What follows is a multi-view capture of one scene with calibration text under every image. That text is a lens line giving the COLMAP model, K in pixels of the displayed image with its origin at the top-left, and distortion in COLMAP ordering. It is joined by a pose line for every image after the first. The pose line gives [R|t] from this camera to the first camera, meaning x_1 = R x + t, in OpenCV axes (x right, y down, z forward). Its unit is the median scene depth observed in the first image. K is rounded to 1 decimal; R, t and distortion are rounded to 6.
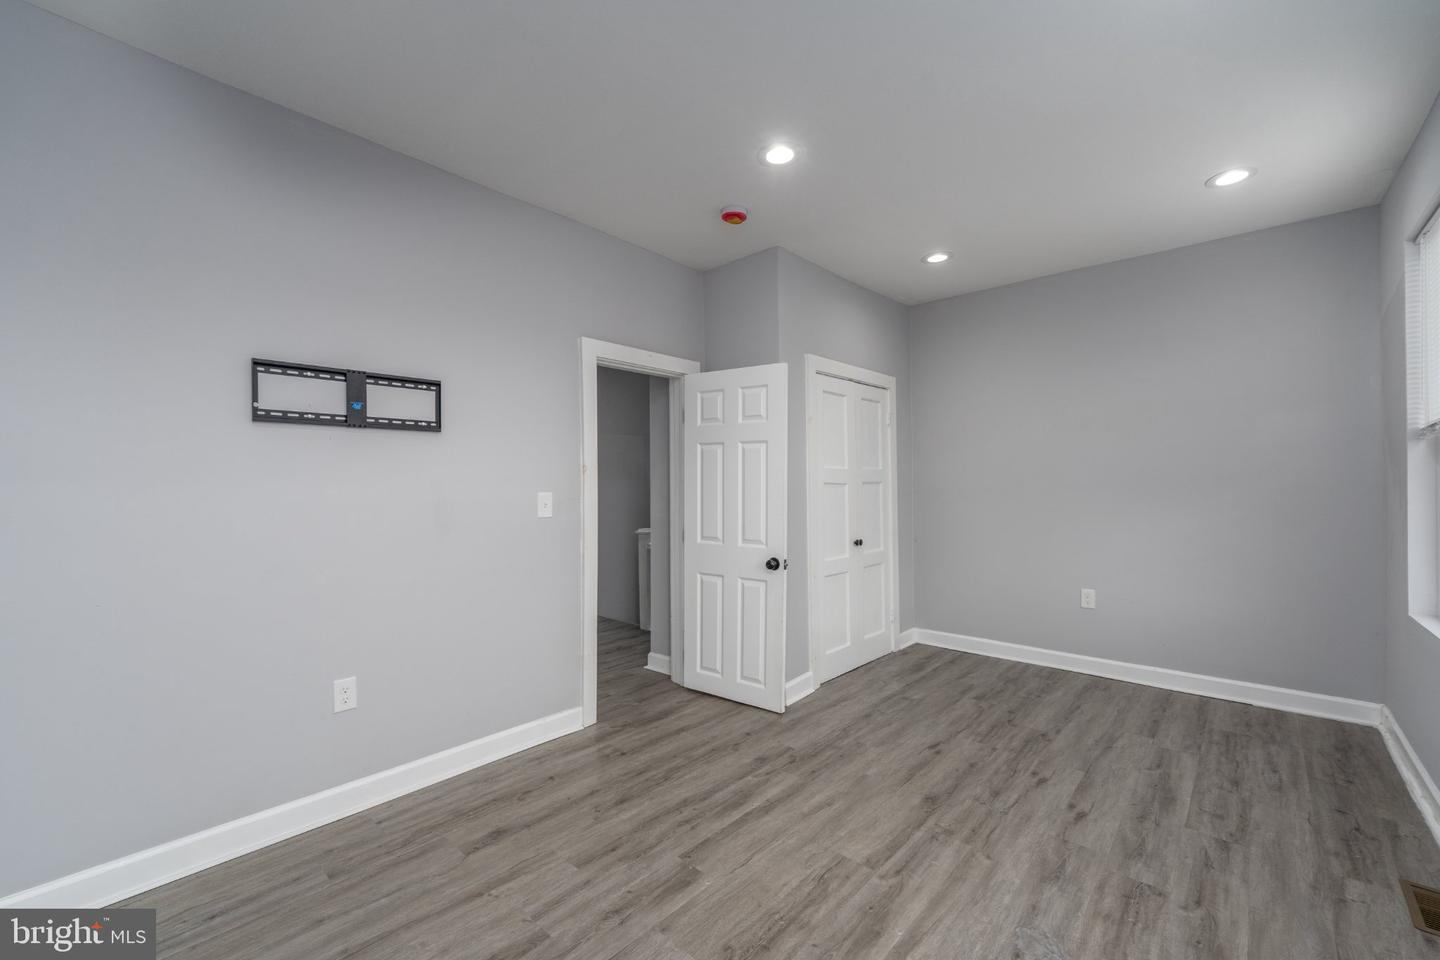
lens RADIAL K [[590.9, 0, 726.5], [0, 590.9, 487.1], [0, 0, 1]] dist [0.002073, 0.001086]
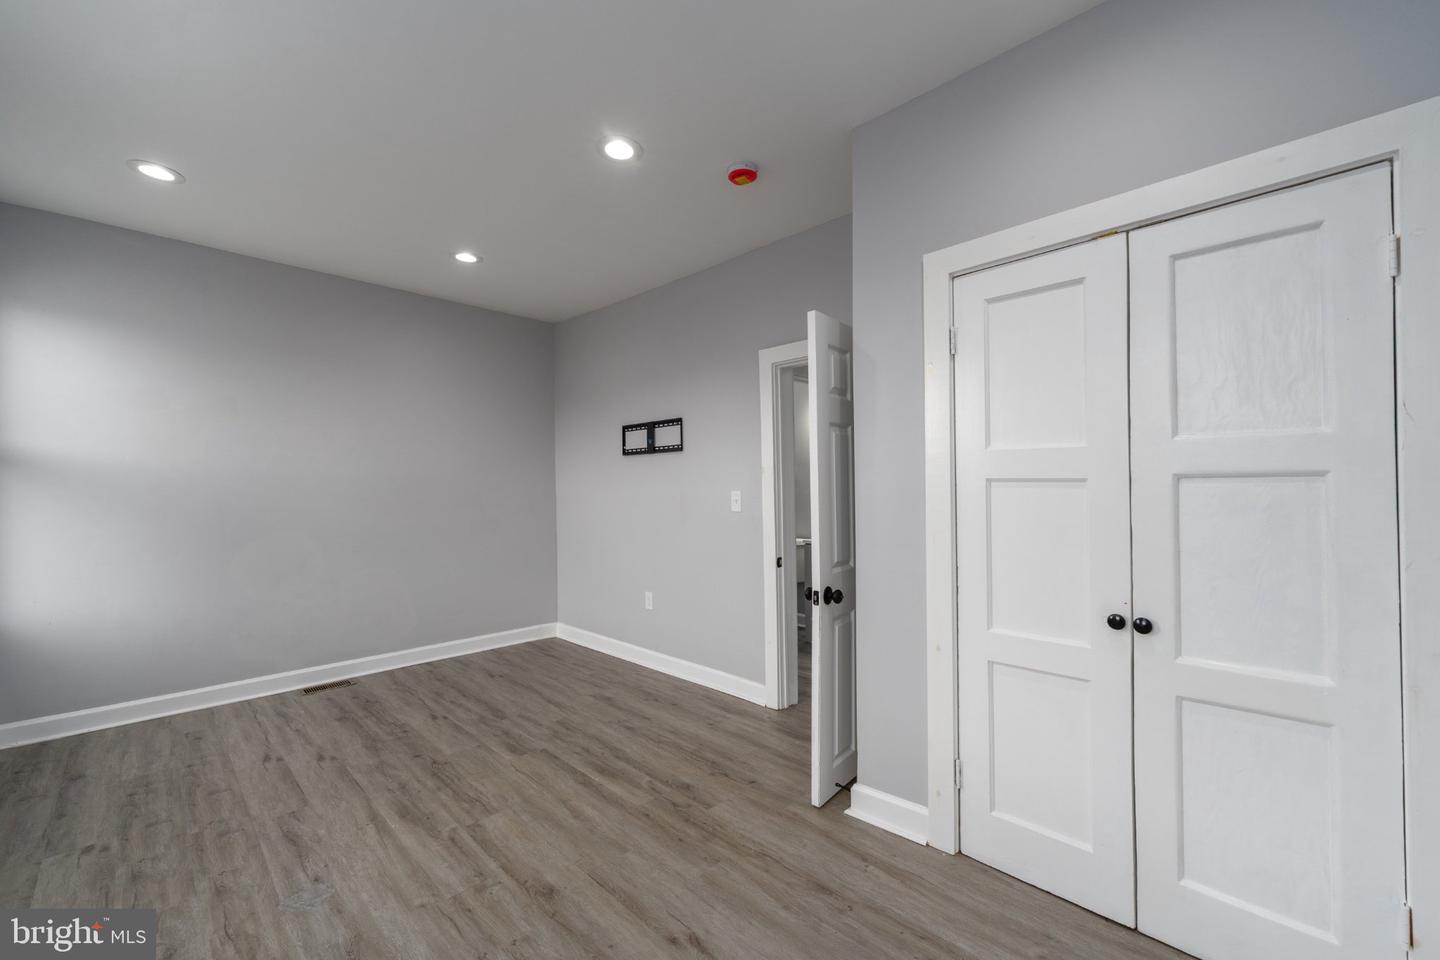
lens RADIAL K [[590.9, 0, 725.9], [0, 590.9, 488.0], [0, 0, 1]] dist [0.002073, 0.001086]
pose [[-0.054490, 0.007148, -0.998489, 1.081979], [0.006975, 0.999953, 0.006778, -0.007085], [0.998490, -0.006595, -0.054537, 1.251896]]
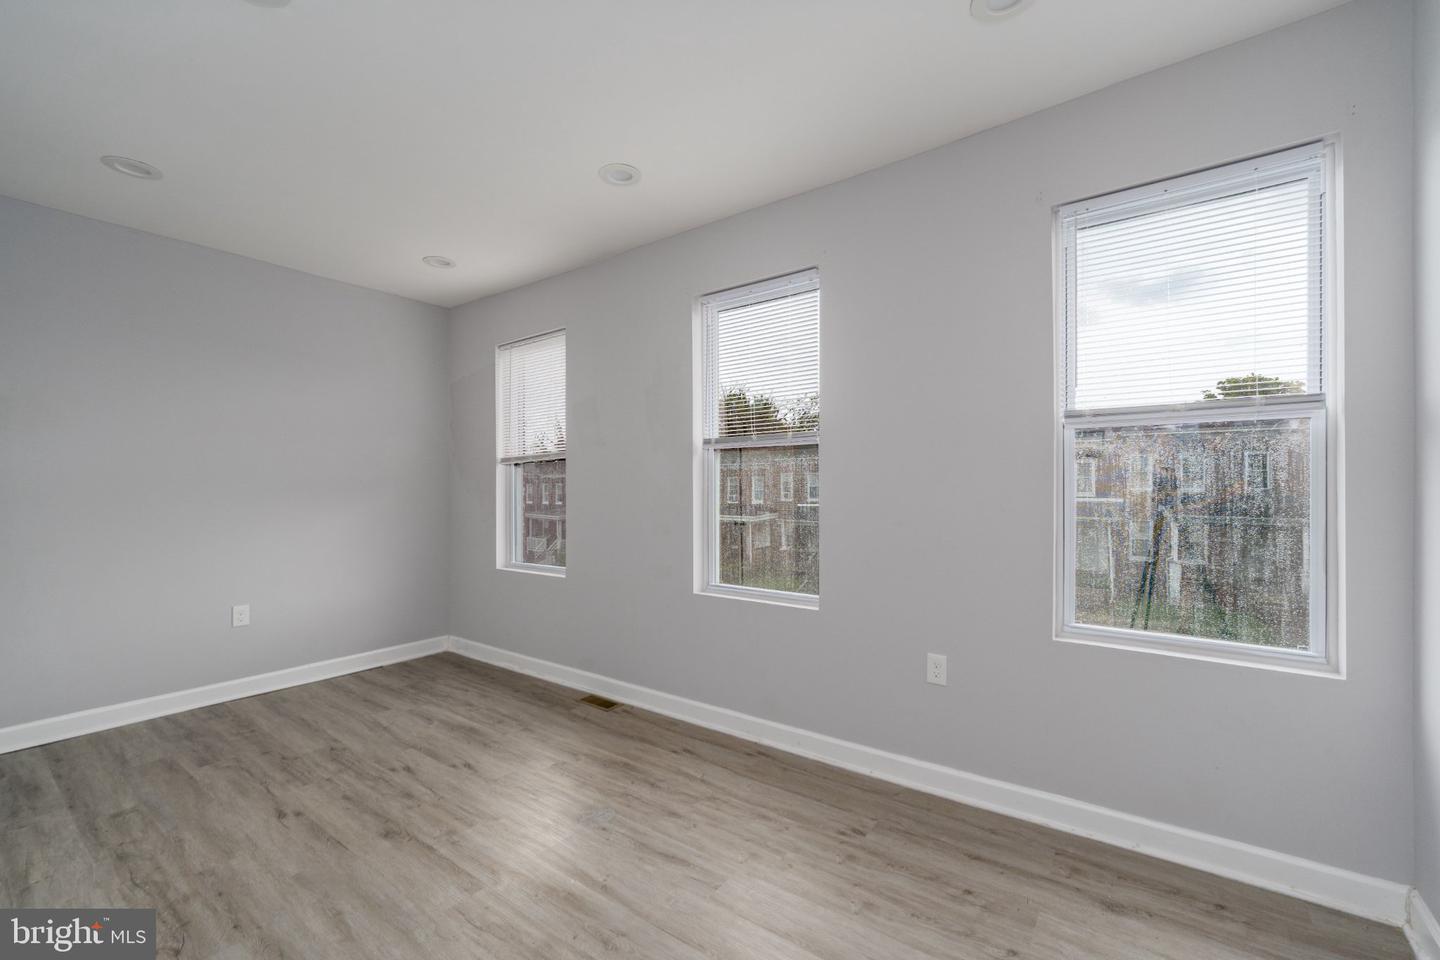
lens RADIAL K [[590.9, 0, 714.4], [0, 590.9, 487.1], [0, 0, 1]] dist [0.002073, 0.001086]
pose [[-0.084548, 0.007834, 0.996389, -0.598282], [0.008957, 0.999935, -0.007102, 0.003714], [-0.996379, 0.008324, -0.084613, 0.560767]]
